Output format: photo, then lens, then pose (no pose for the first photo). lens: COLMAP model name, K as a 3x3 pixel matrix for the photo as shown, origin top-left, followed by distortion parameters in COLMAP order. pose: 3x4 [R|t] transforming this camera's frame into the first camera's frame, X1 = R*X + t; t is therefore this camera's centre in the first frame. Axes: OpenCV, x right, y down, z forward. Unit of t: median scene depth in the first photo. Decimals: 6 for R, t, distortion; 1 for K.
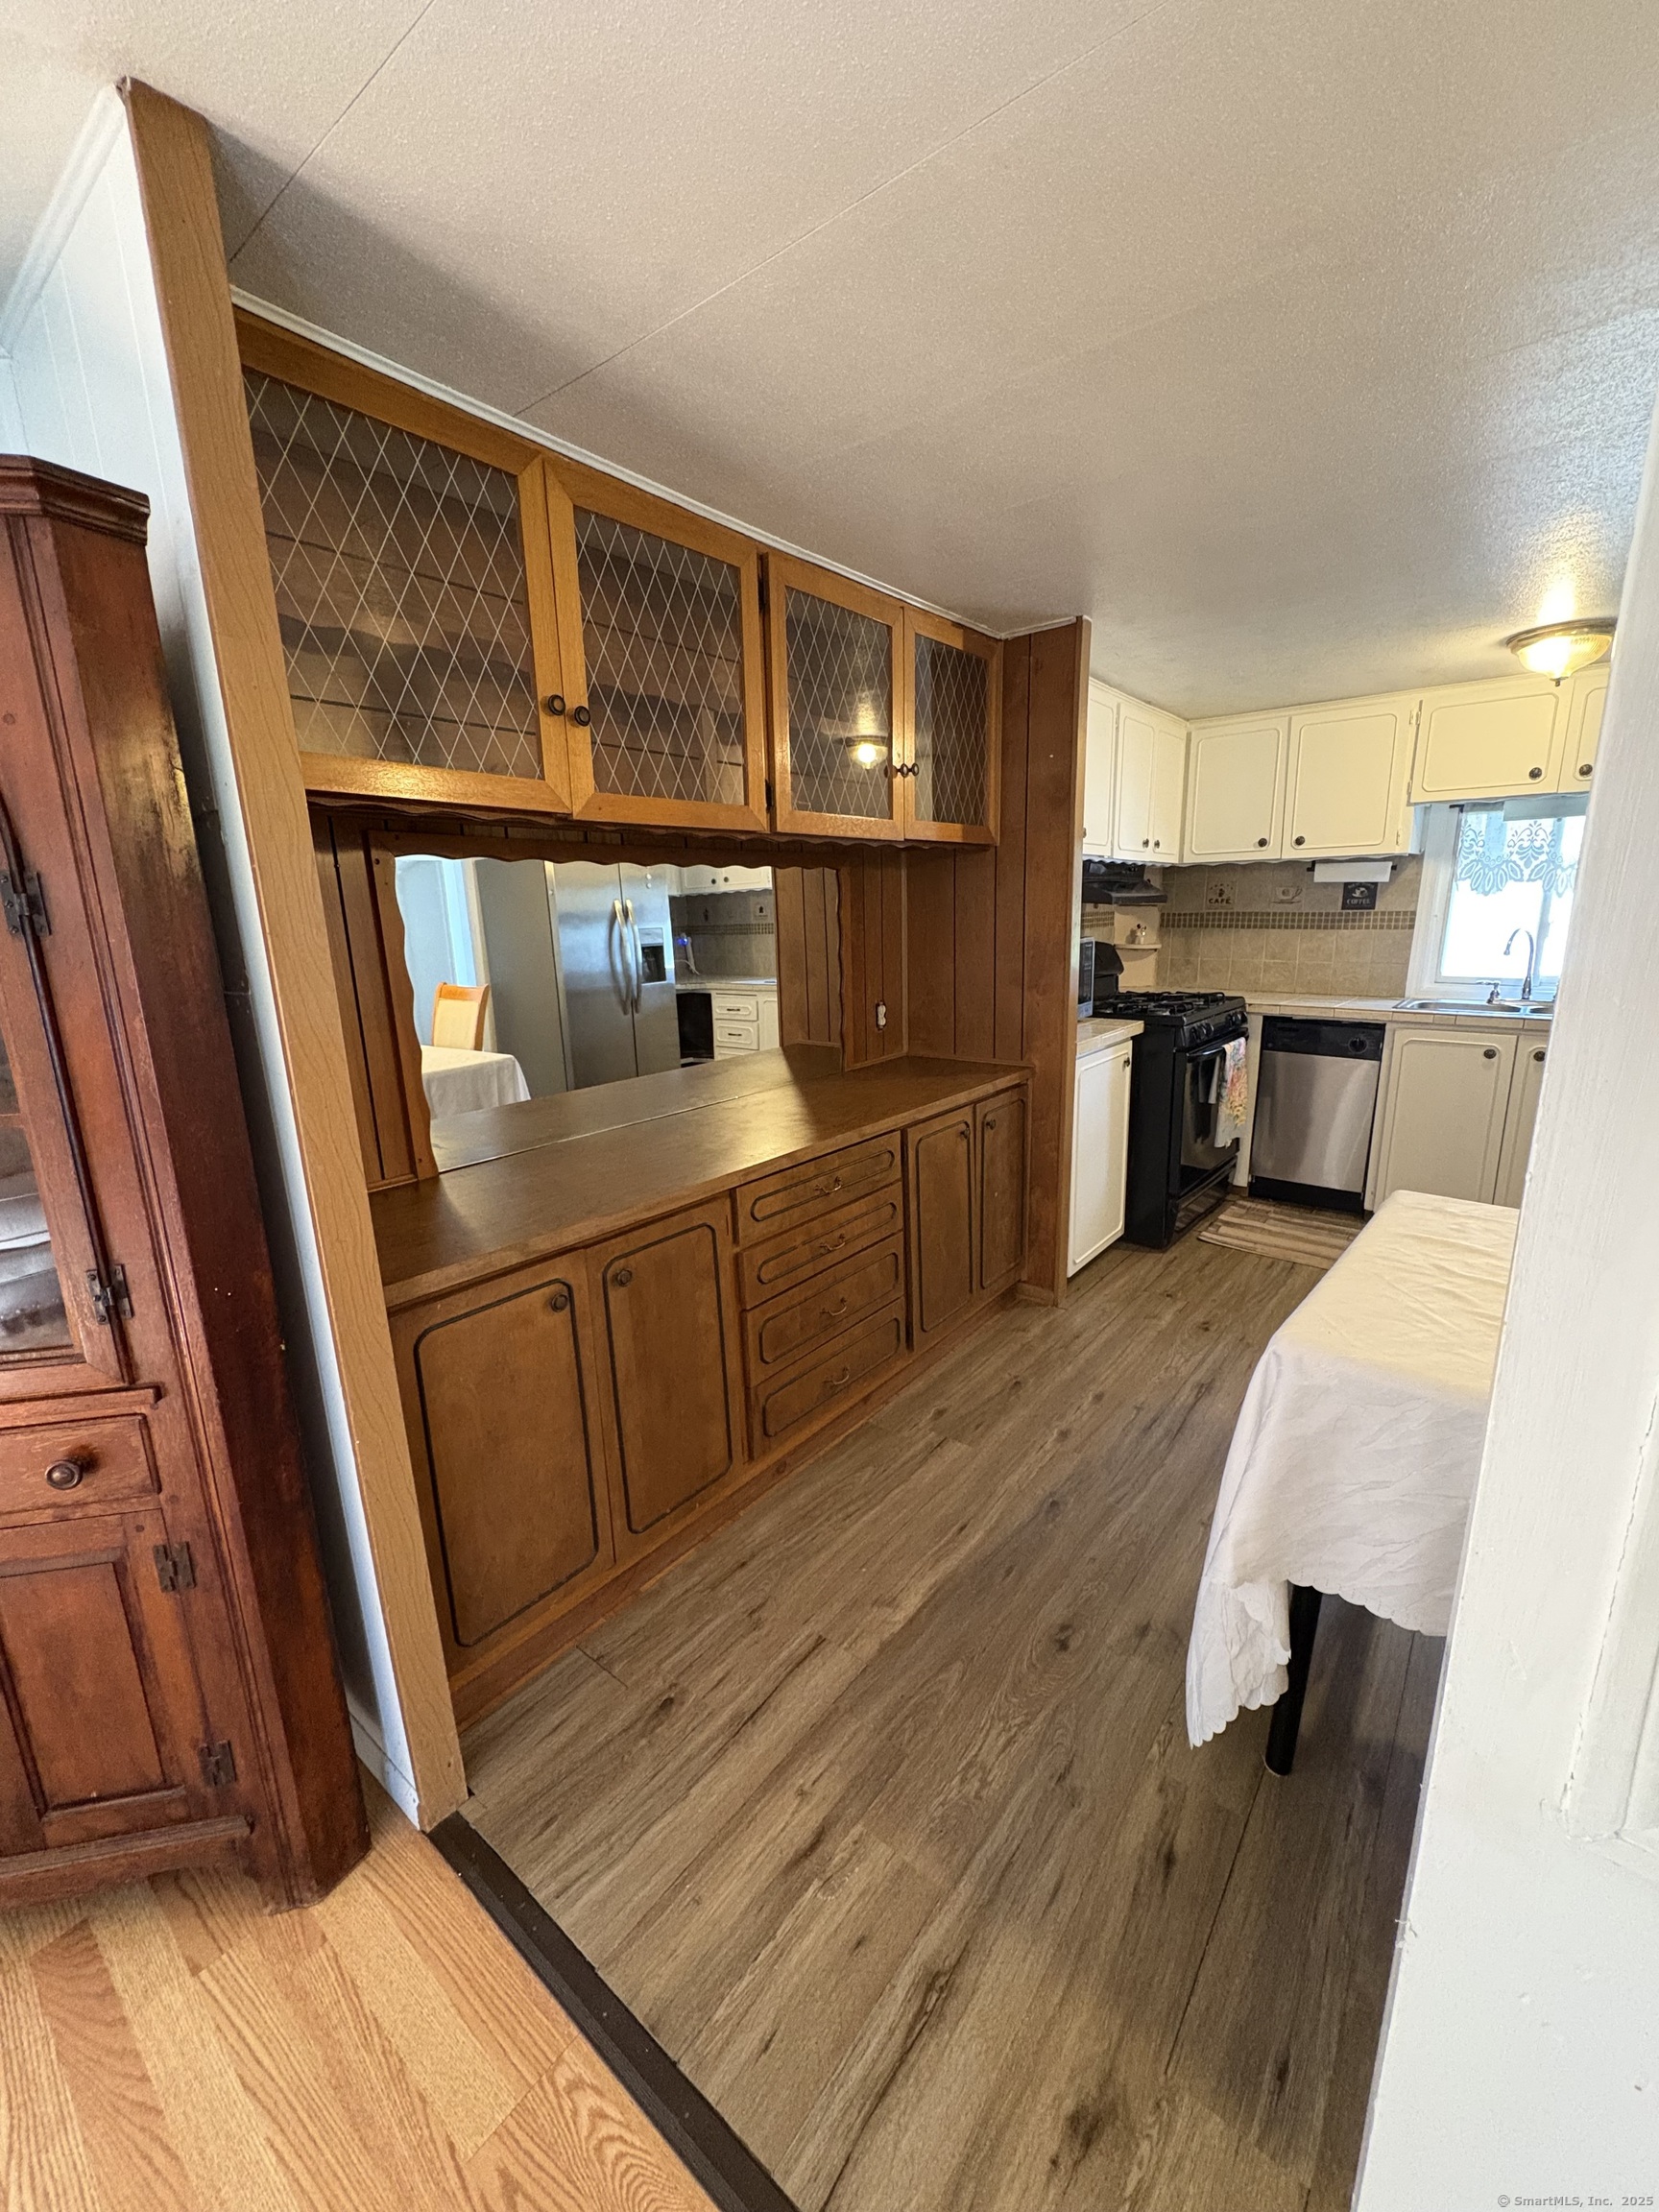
lens RADIAL K [[879.2, 0, 832.9], [0, 879.2, 1105.8], [0, 0, 1]] dist [-0.001557, 0.000312]
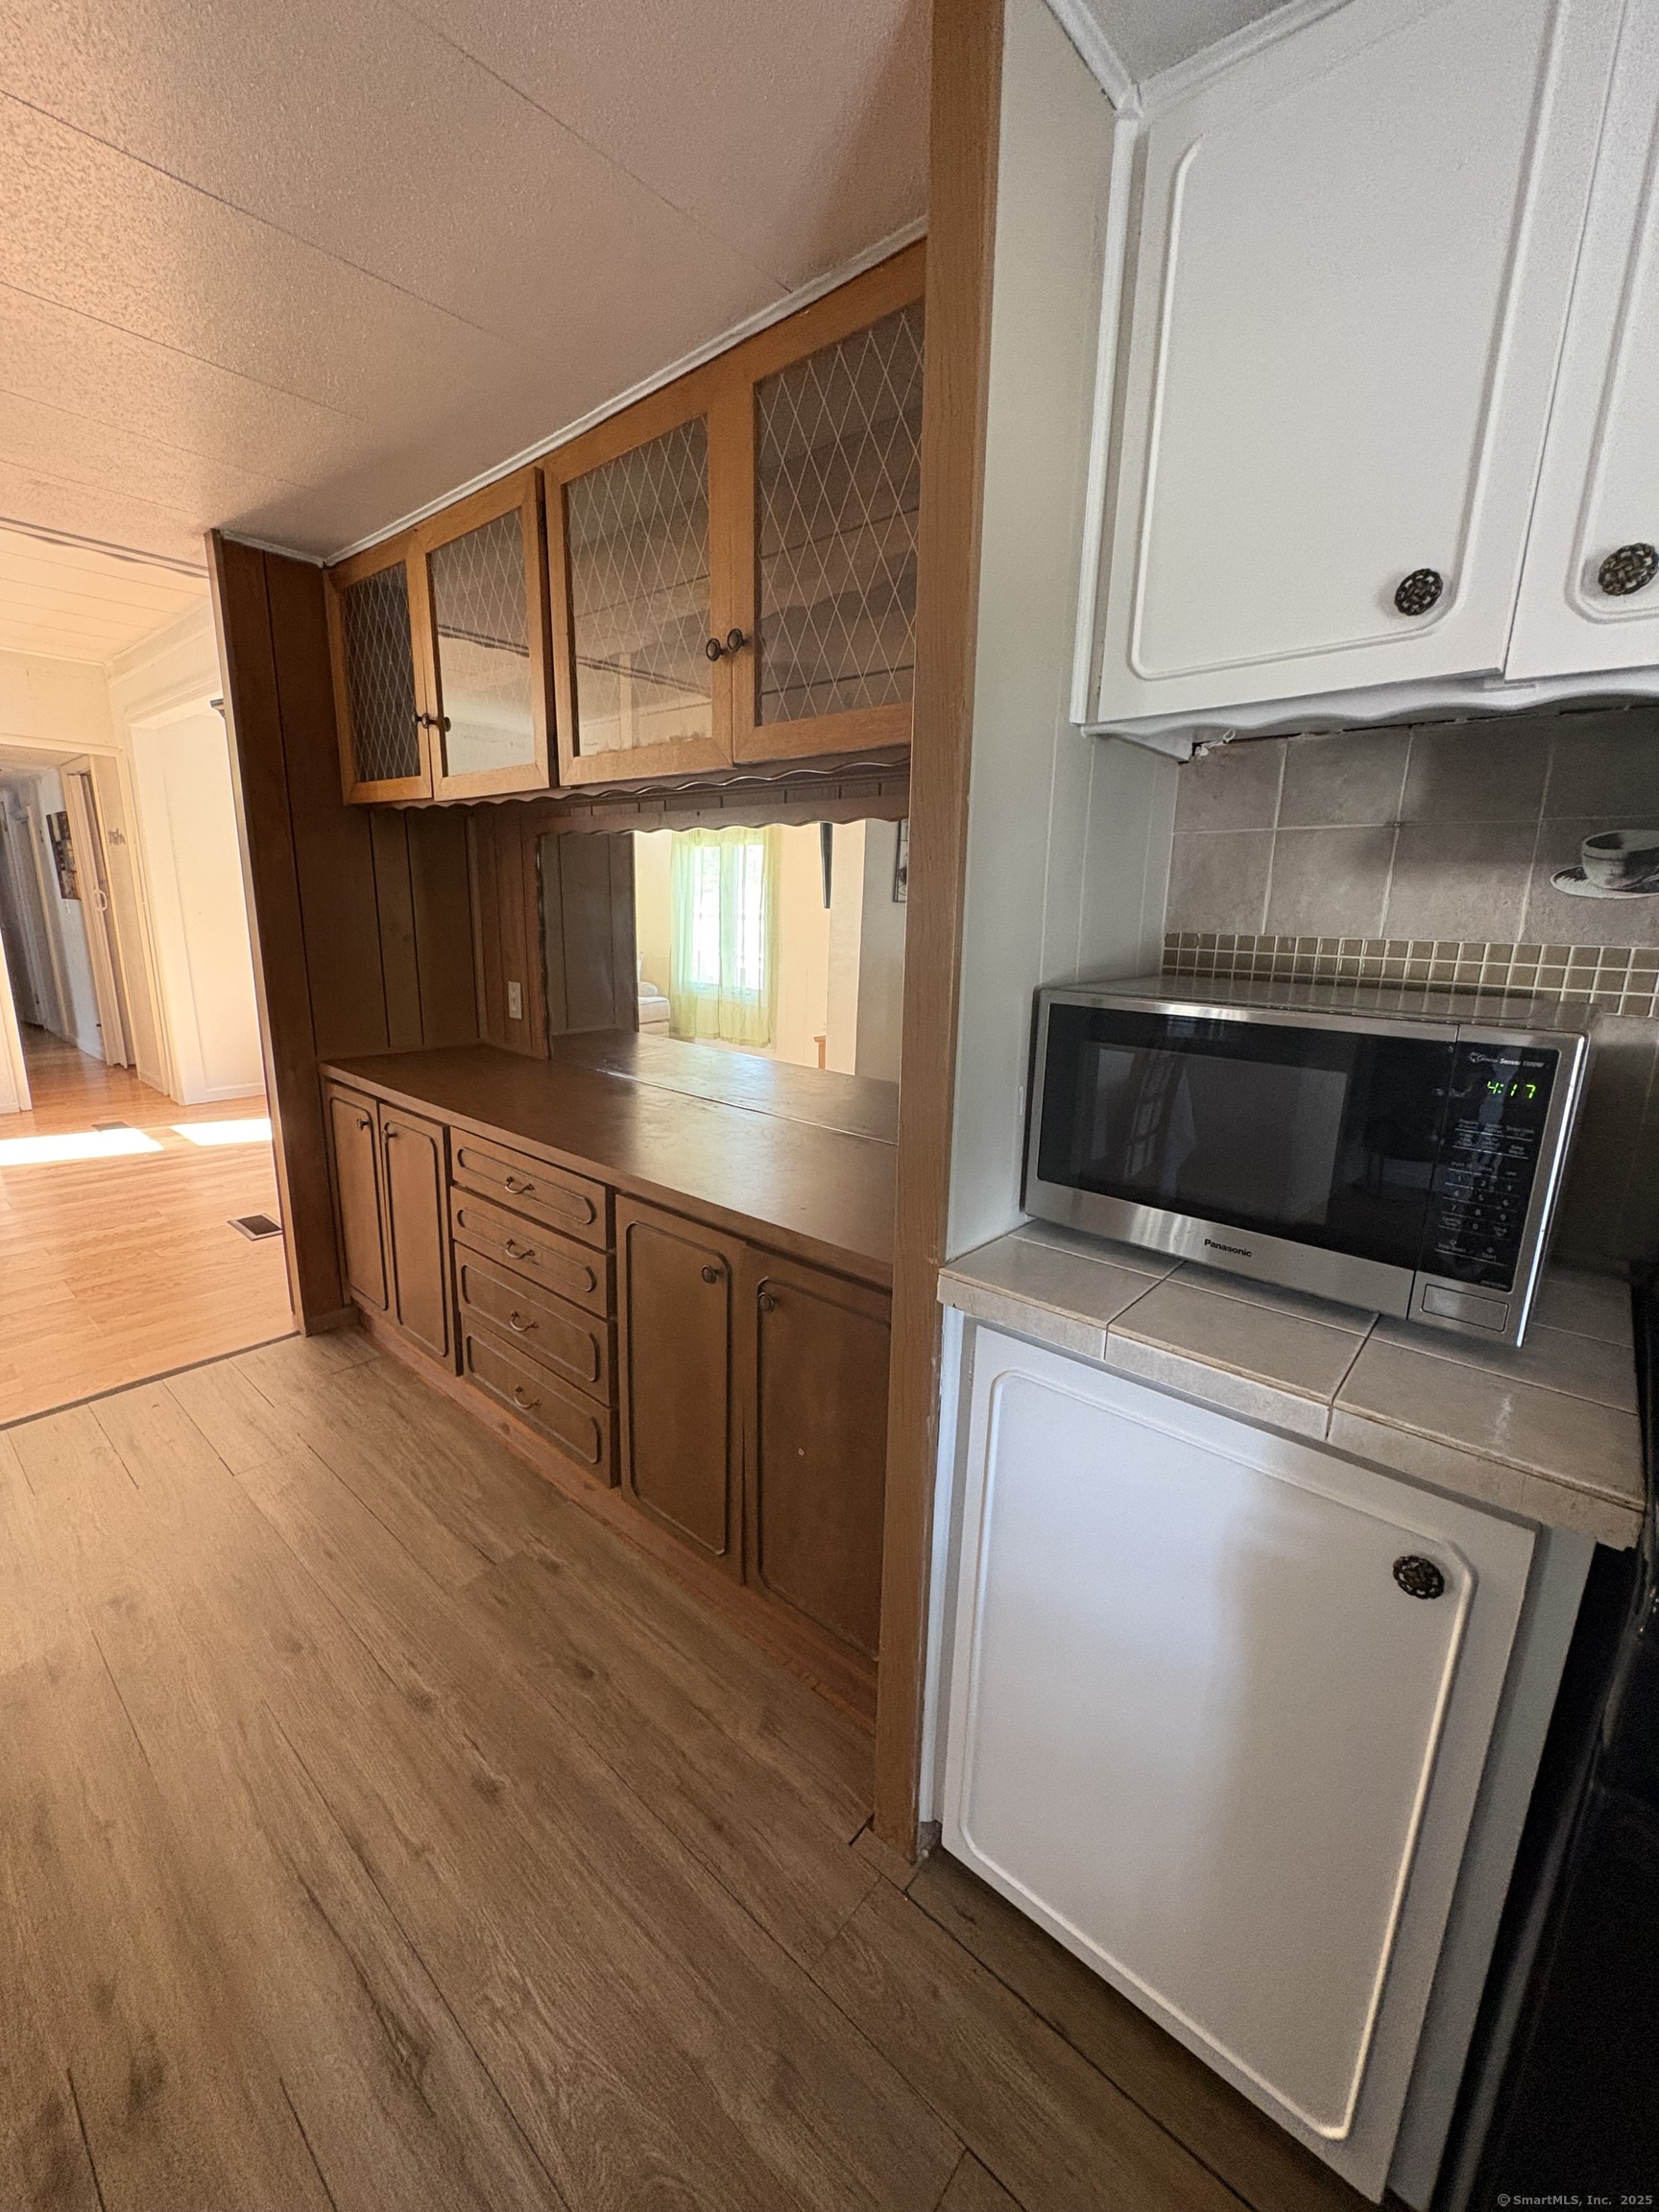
lens RADIAL K [[879.2, 0, 835.8], [0, 879.2, 1105.4], [0, 0, 1]] dist [-0.001557, 0.000312]
pose [[-0.033849, 0.251136, -0.967360, 0.526459], [-0.247850, 0.935570, 0.251555, -0.183526], [0.968207, 0.248275, 0.030576, 0.805885]]
